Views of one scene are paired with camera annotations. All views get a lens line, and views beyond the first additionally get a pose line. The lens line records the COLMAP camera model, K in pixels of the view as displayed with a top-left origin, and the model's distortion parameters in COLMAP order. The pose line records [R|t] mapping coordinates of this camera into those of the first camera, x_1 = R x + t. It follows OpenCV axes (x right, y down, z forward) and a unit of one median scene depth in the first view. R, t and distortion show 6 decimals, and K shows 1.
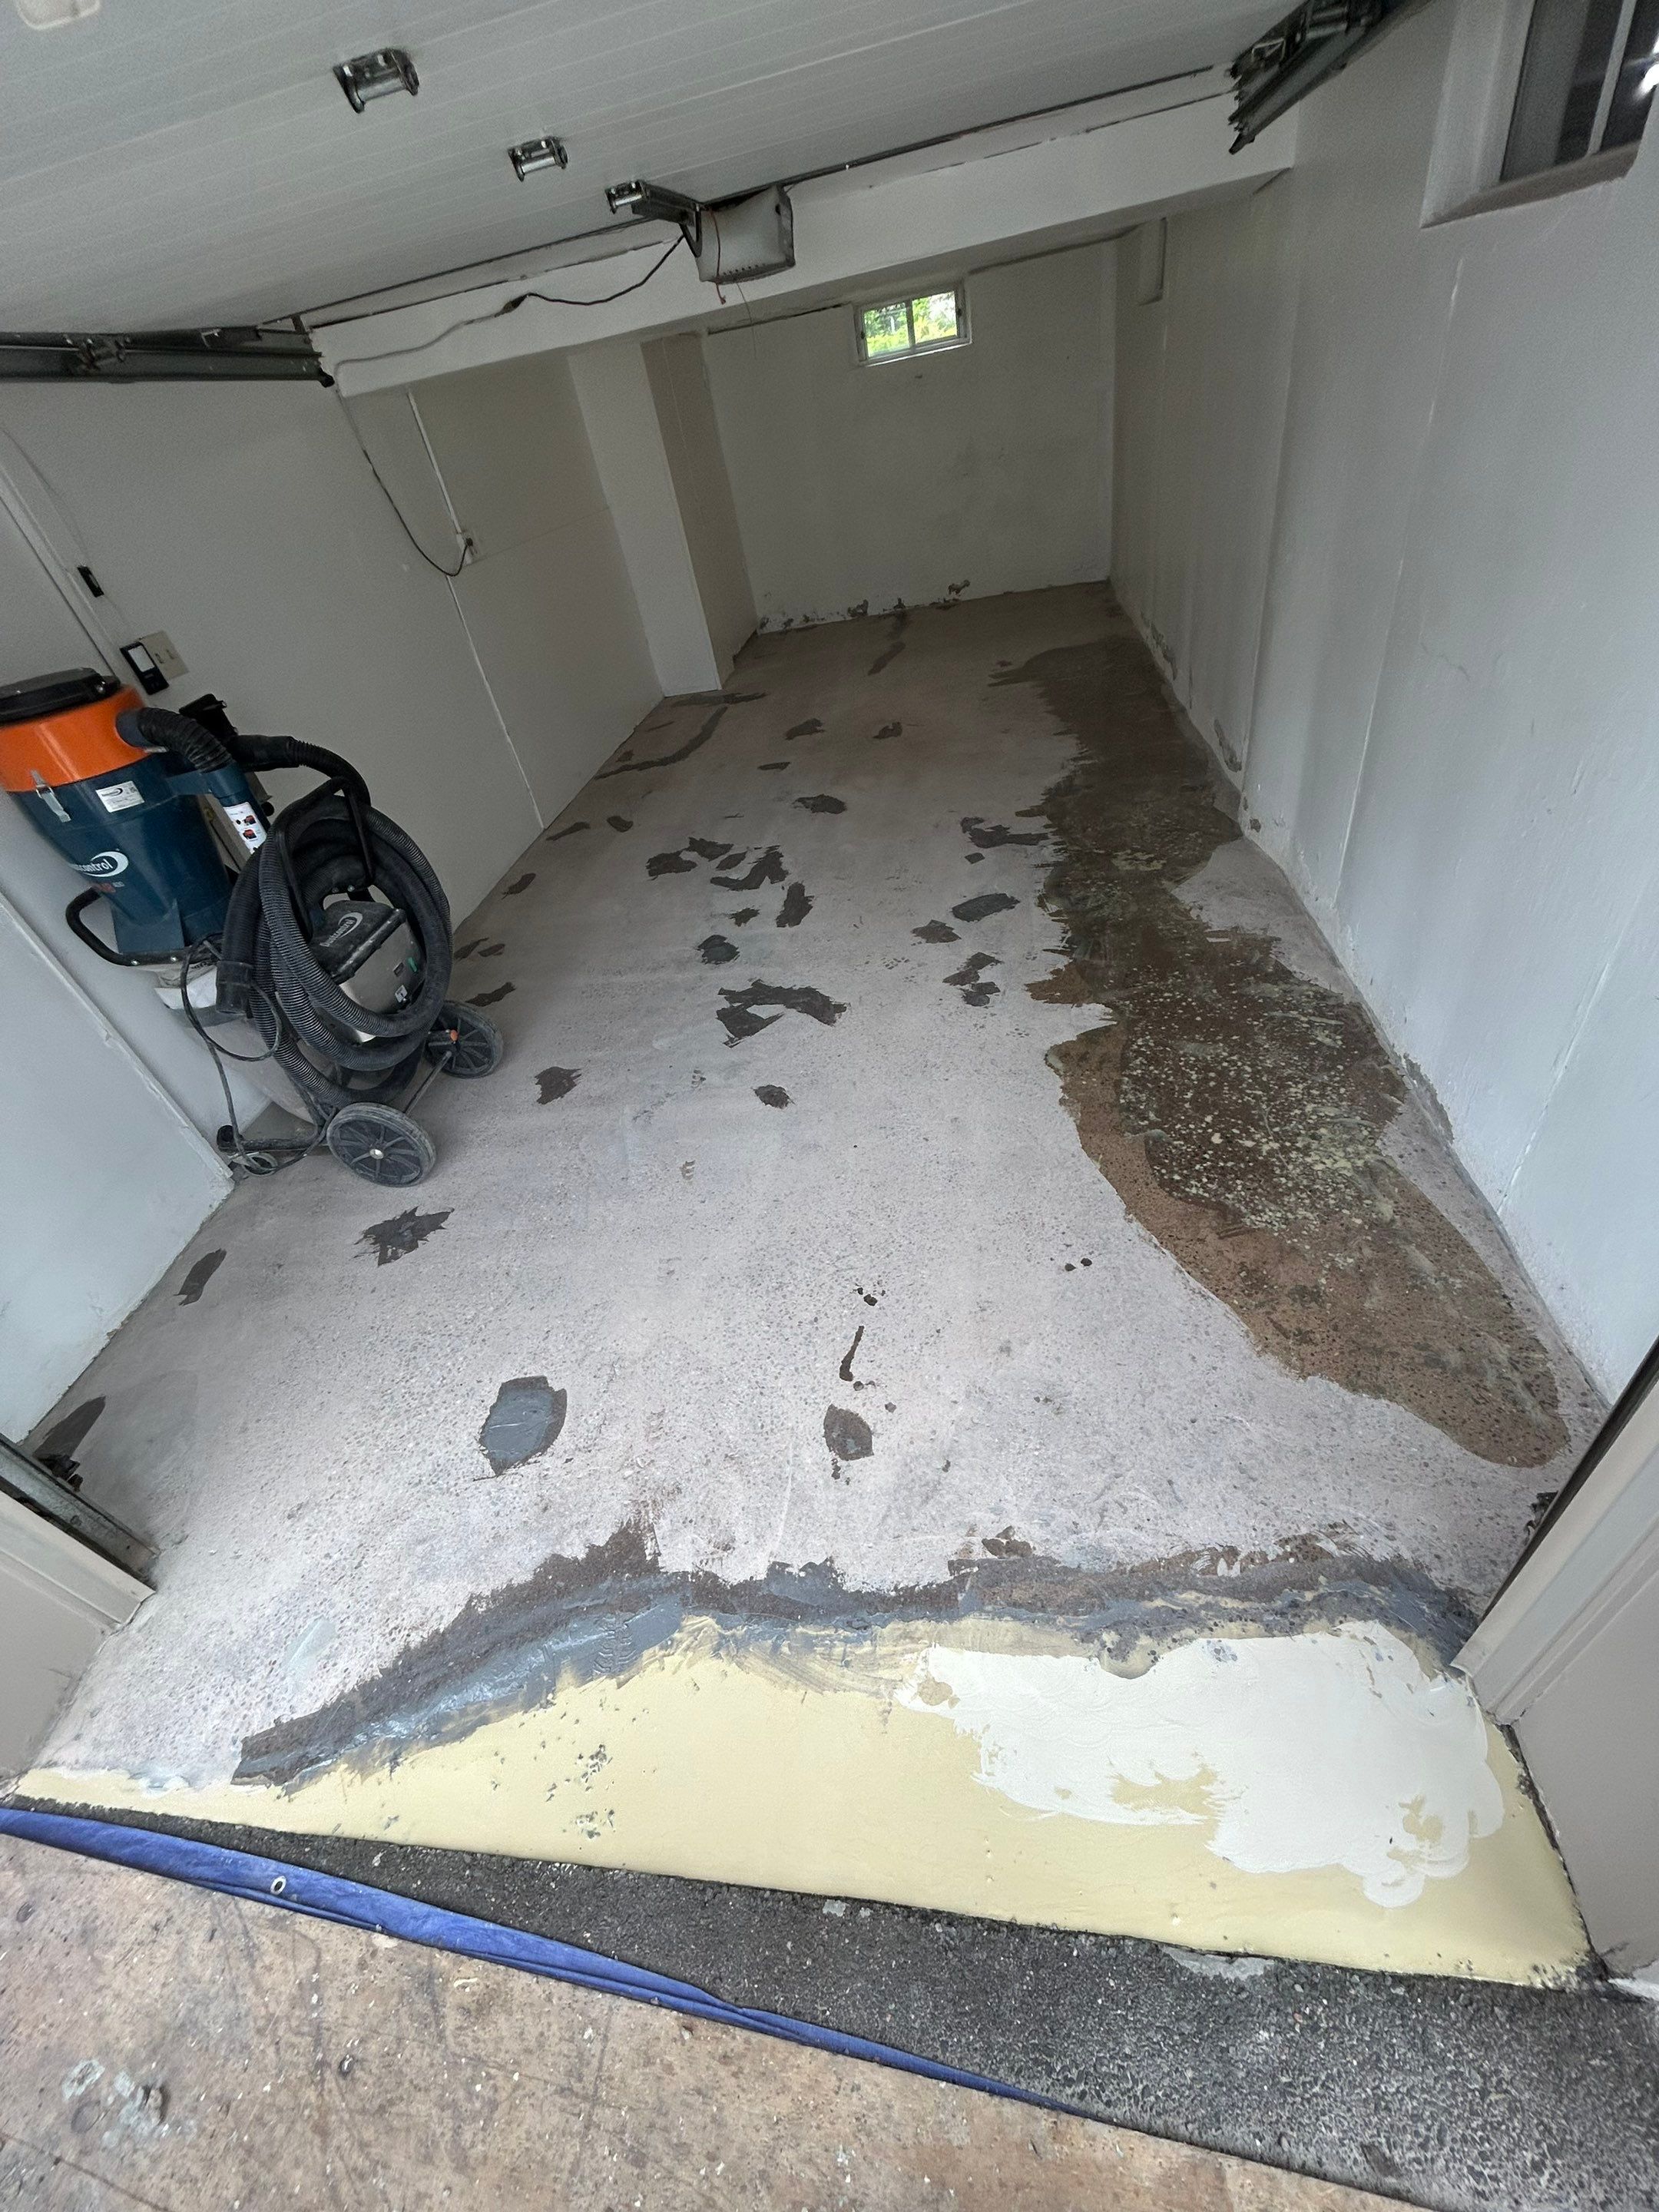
lens RADIAL K [[886.7, 0, 829.5], [0, 886.7, 1106.0], [0, 0, 1]] dist [-0.004398, 0.006001]
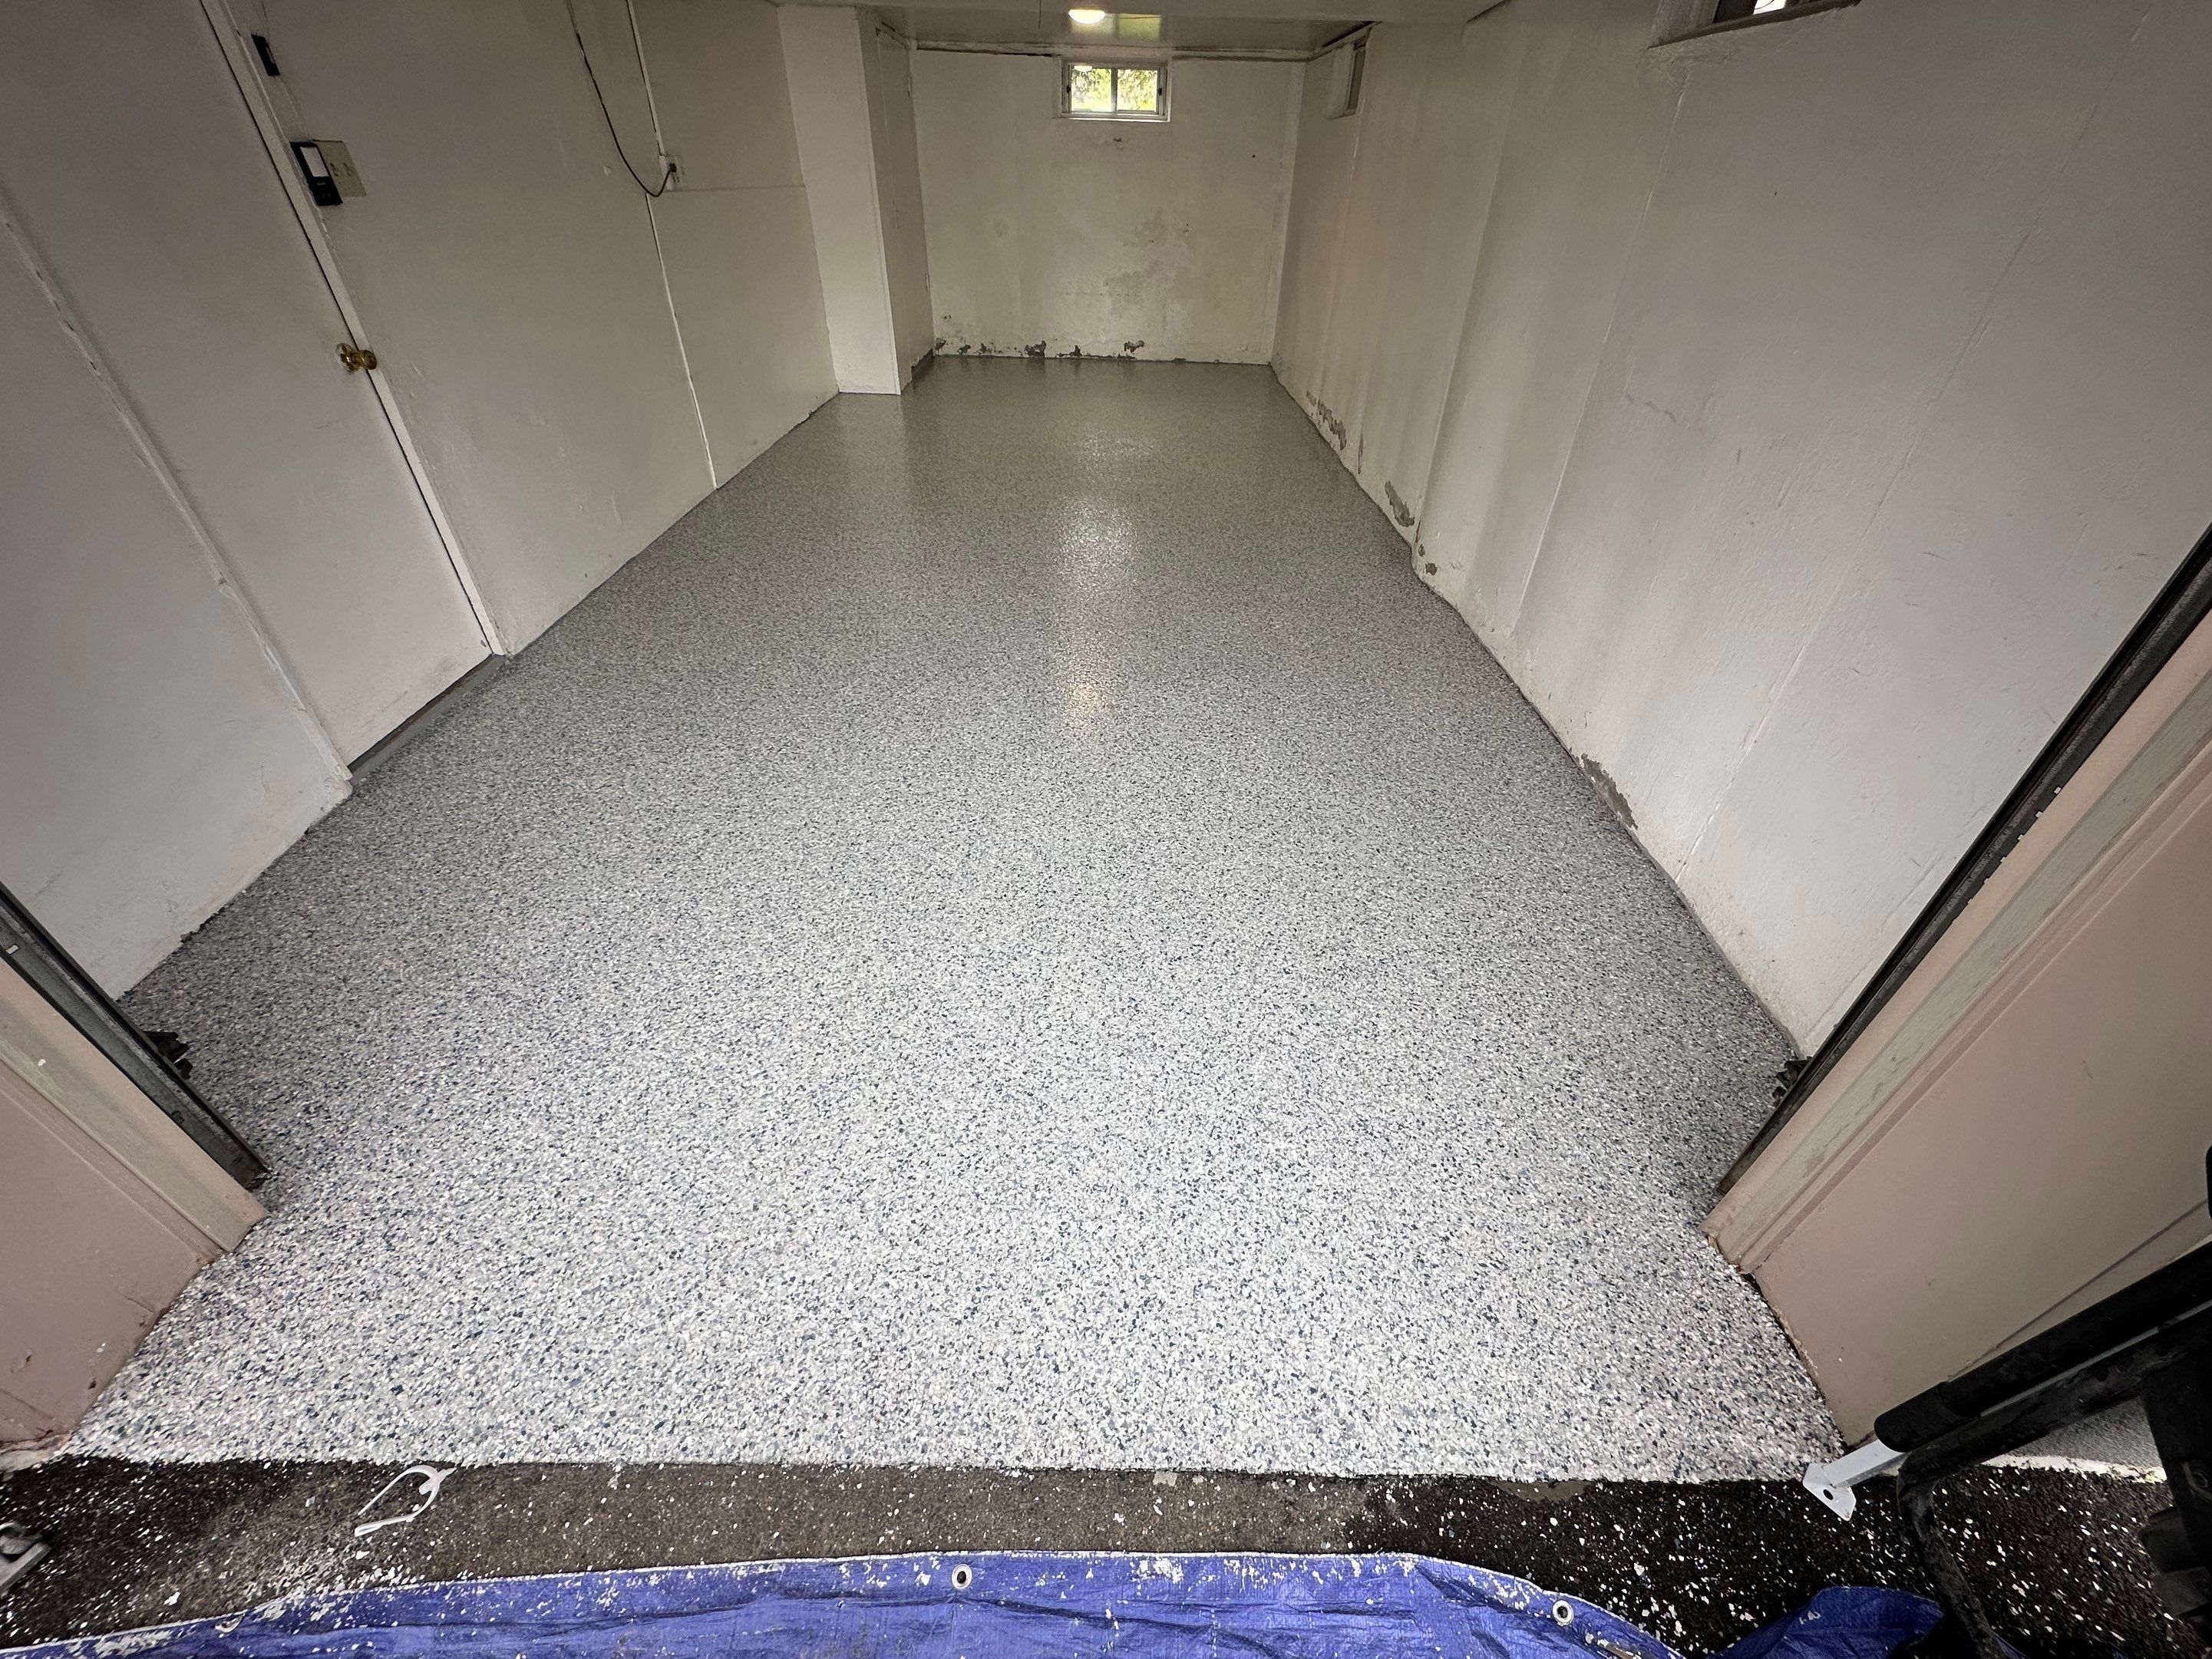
lens RADIAL K [[876.8, 0, 1108.2], [0, 876.8, 832.0], [0, 0, 1]] dist [0.000129, -0.000464]
pose [[0.975990, 0.082998, 0.201384, -0.097861], [-0.074625, 0.996015, -0.048833, 0.086513], [-0.204635, 0.032632, 0.978294, 0.023537]]
